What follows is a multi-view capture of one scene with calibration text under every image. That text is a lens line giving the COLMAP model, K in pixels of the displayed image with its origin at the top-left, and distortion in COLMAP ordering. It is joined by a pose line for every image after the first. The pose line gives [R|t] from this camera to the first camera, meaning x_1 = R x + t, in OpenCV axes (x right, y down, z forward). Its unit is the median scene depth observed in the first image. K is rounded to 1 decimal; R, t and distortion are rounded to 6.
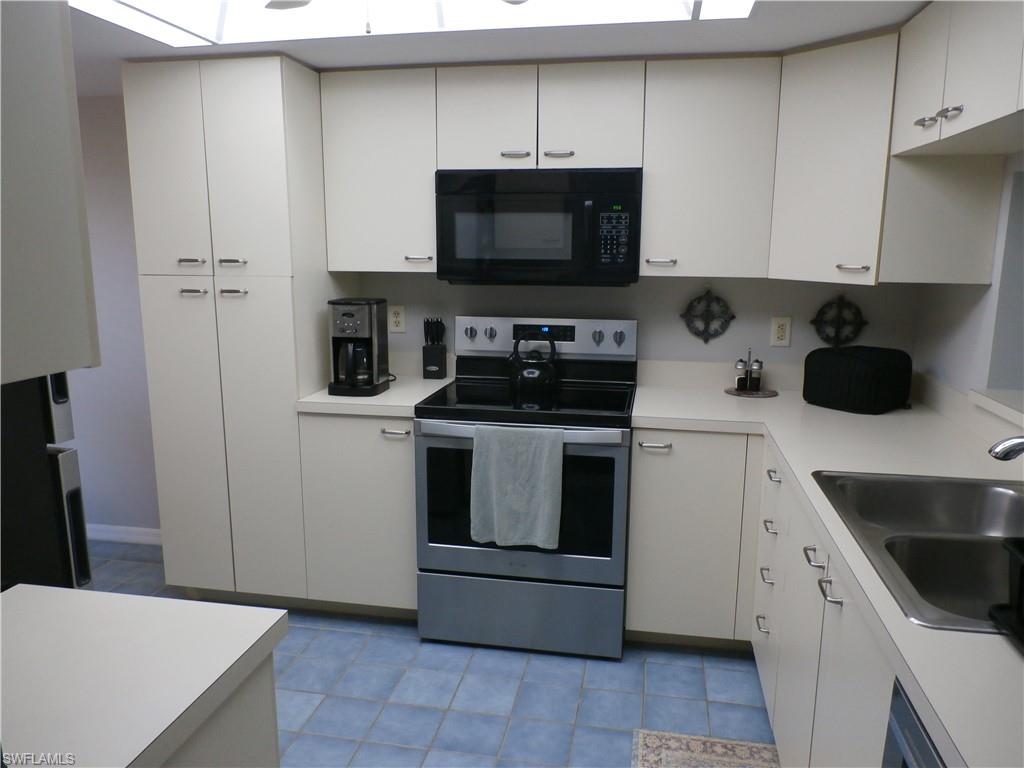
lens RADIAL K [[777.8, 0, 512.0], [0, 777.8, 384.0], [0, 0, 1]] dist [-0.049694, -0.000868]
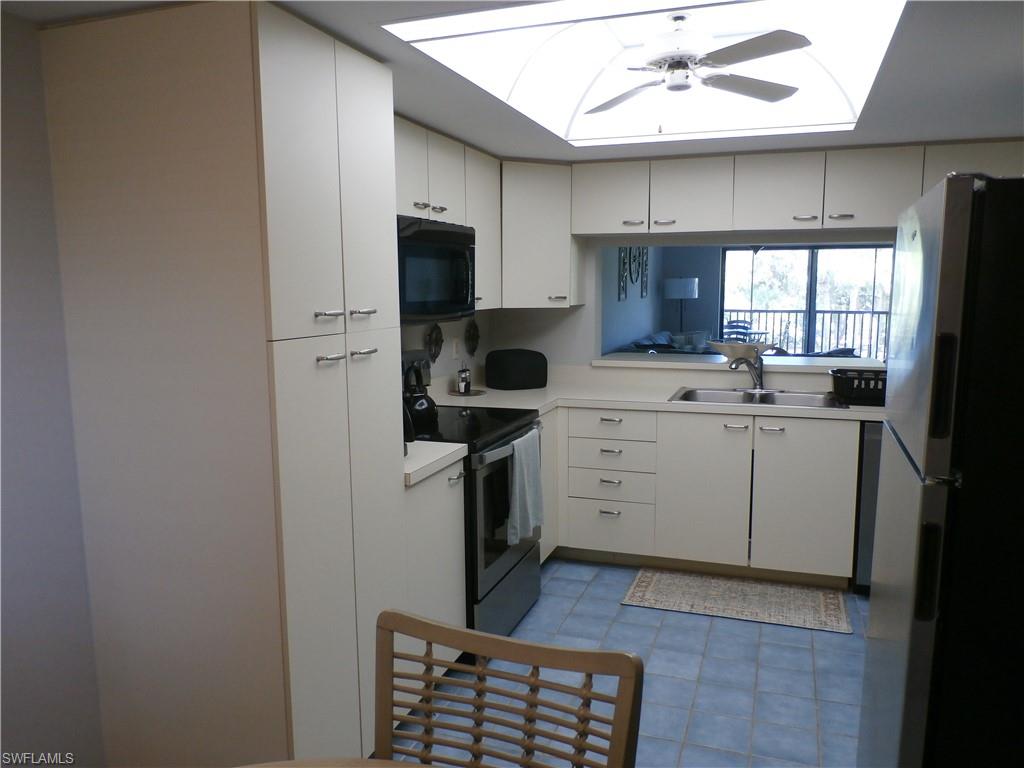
lens RADIAL K [[775.9, 0, 512.0], [0, 775.9, 384.0], [0, 0, 1]] dist [-0.005003, -0.001523]
pose [[0.154287, -0.133243, 0.979000, -1.126646], [0.204881, 0.973642, 0.100225, -0.139515], [-0.966550, 0.185115, 0.177519, 0.751715]]
